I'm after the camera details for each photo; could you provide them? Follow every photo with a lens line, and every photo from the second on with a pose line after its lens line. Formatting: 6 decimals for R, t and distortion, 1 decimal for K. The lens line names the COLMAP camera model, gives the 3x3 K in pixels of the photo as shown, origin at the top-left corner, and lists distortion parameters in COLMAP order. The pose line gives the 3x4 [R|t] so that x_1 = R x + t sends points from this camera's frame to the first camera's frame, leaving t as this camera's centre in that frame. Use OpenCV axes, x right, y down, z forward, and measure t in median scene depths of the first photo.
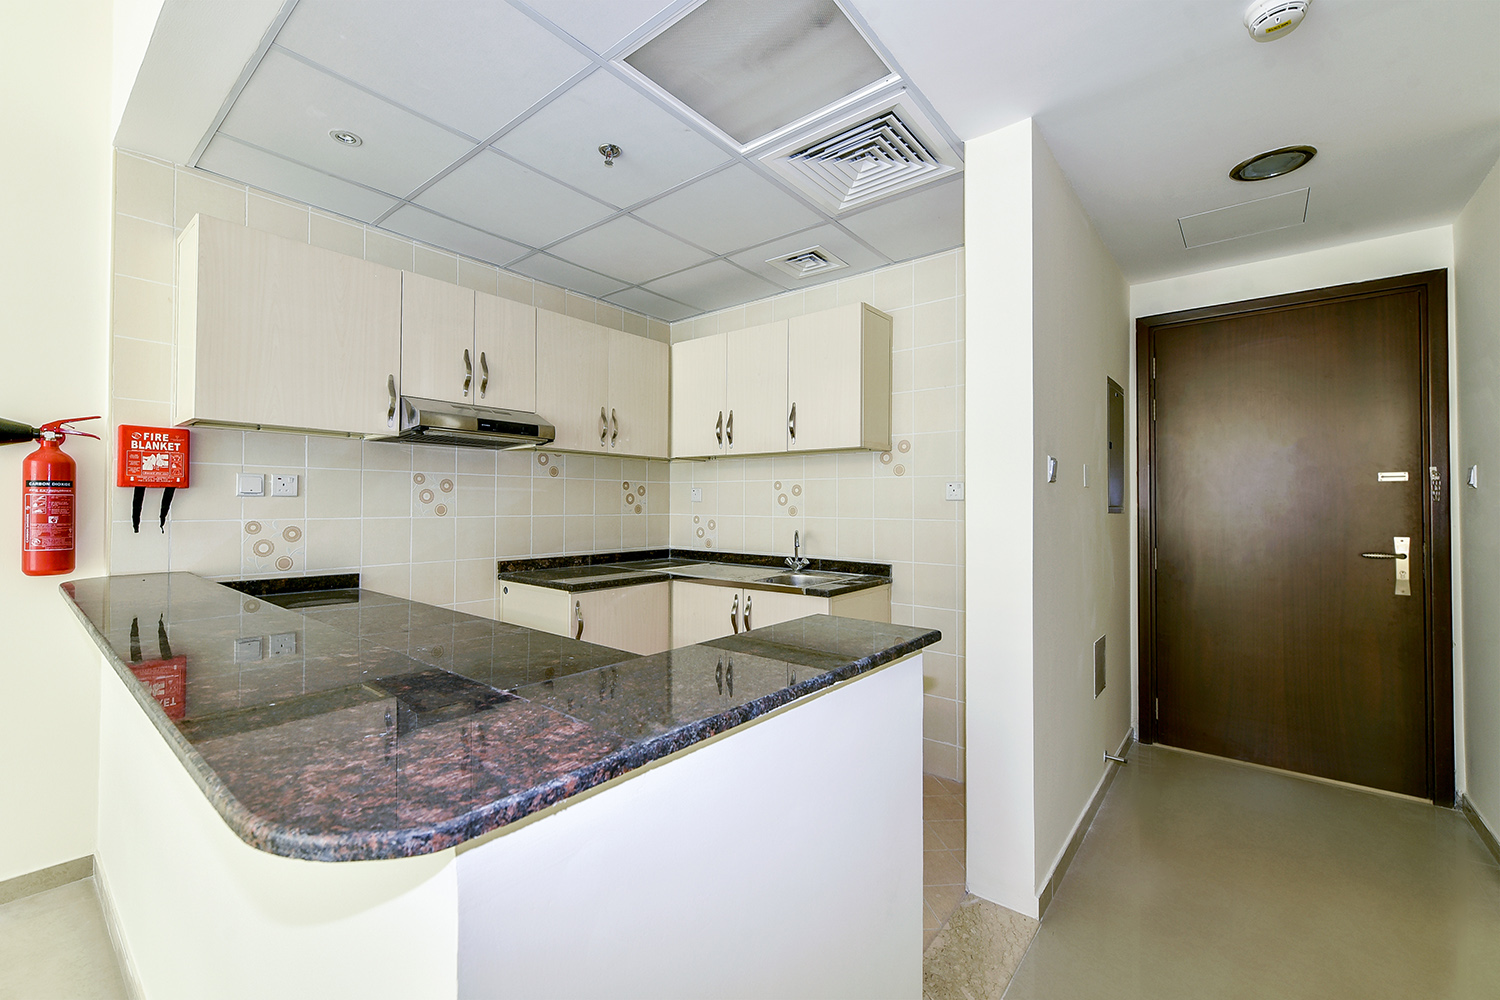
lens RADIAL K [[618.4, 0, 750.0], [0, 618.4, 500.0], [0, 0, 1]] dist [0.000987, 0.000062]
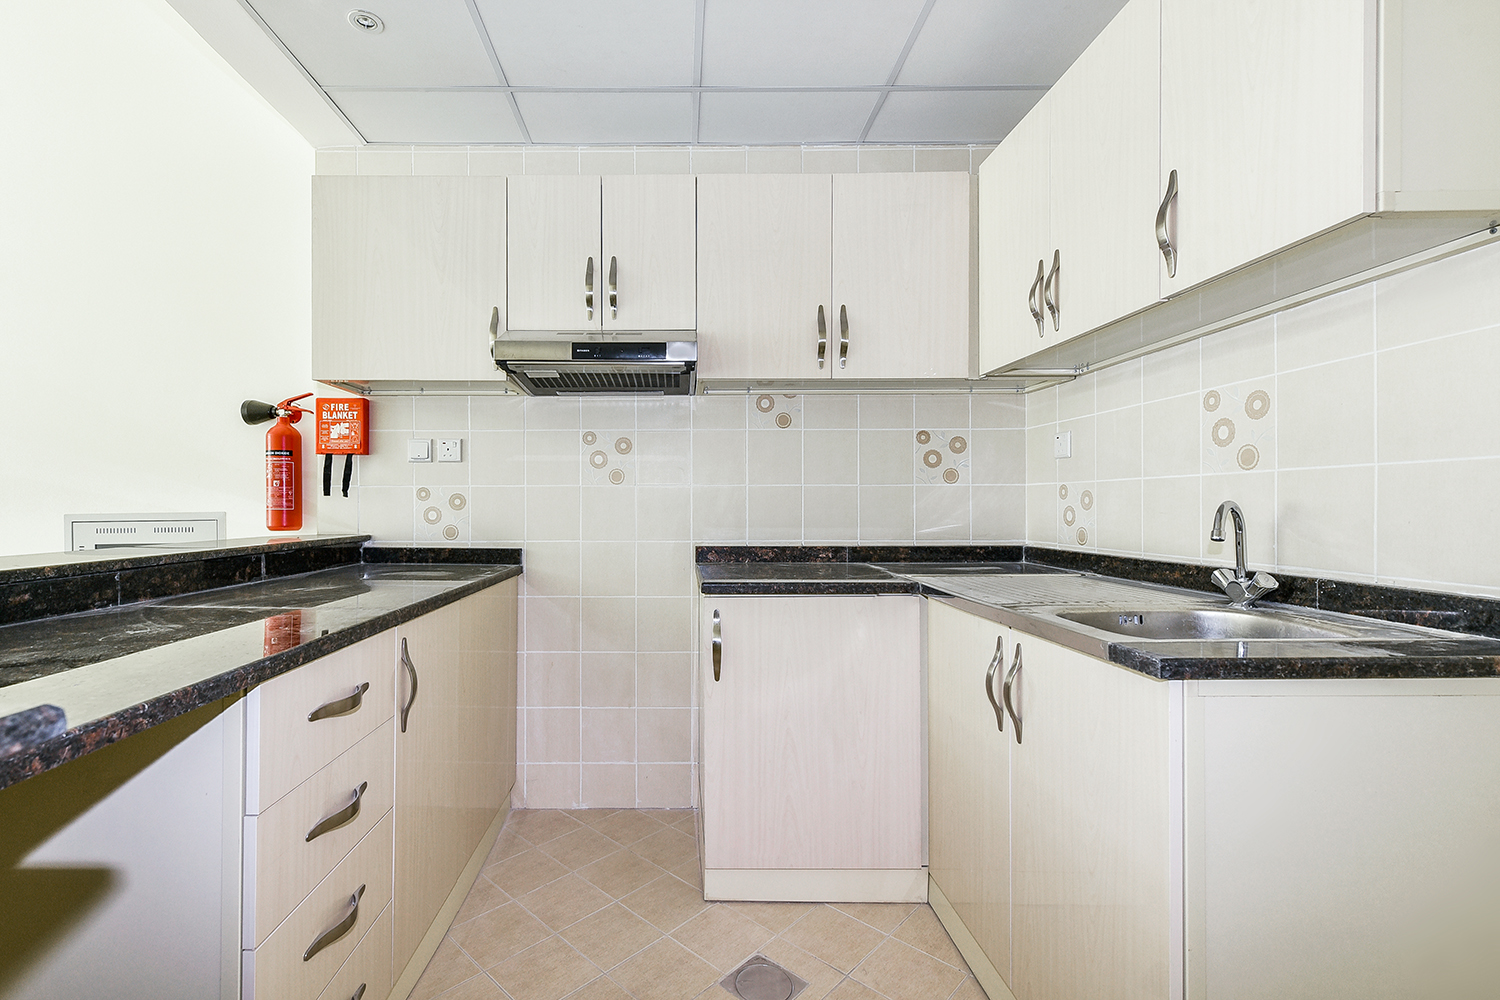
lens RADIAL K [[665.1, 0, 750.3], [0, 665.1, 519.9], [0, 0, 1]] dist [0.003963, 0.000188]
pose [[0.613018, -0.000926, -0.790069, 0.271033], [0.012532, 0.999885, 0.008552, 0.064537], [0.789970, -0.015143, 0.612959, 0.592174]]
